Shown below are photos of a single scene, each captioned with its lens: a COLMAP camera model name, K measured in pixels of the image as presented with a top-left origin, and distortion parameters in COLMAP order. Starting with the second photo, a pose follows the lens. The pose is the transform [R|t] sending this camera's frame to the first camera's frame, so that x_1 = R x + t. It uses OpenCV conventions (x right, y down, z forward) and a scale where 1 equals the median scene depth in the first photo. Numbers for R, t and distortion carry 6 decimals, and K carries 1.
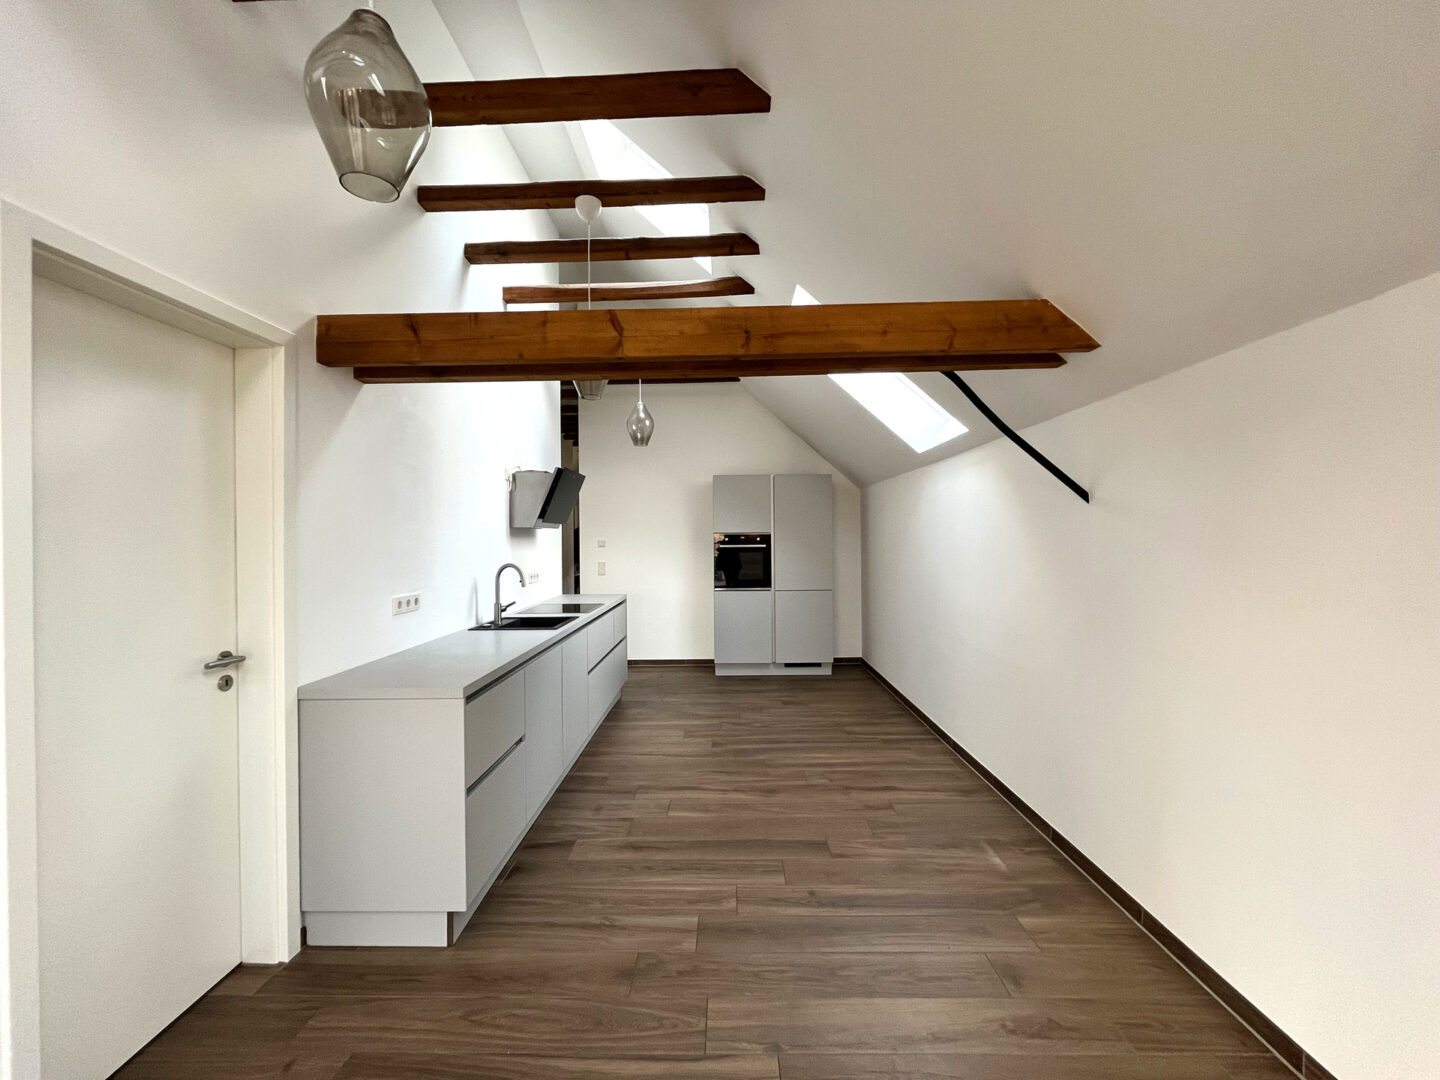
lens RADIAL K [[576.7, 0, 720.0], [0, 576.7, 540.0], [0, 0, 1]] dist [-0.001283, -0.000478]
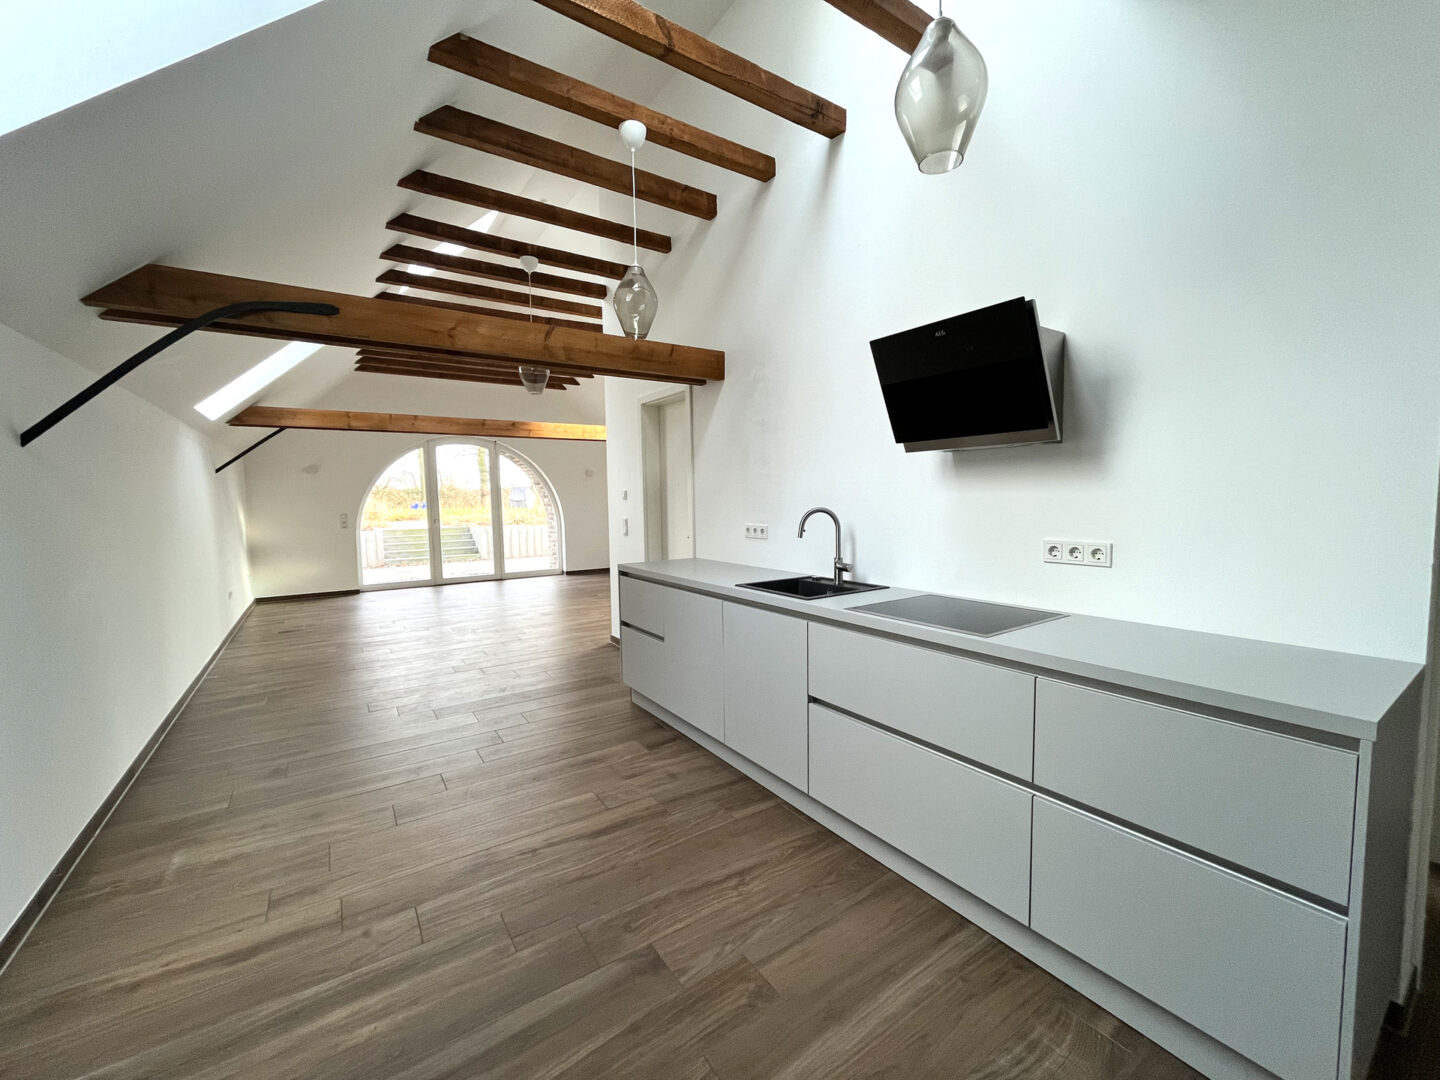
lens RADIAL K [[576.7, 0, 720.0], [0, 576.7, 540.0], [0, 0, 1]] dist [-0.001283, -0.000478]
pose [[-0.819389, 0.067648, -0.569233, 0.228111], [0.024825, 0.996268, 0.082663, 0.020063], [0.572701, 0.053602, -0.818010, 1.811112]]
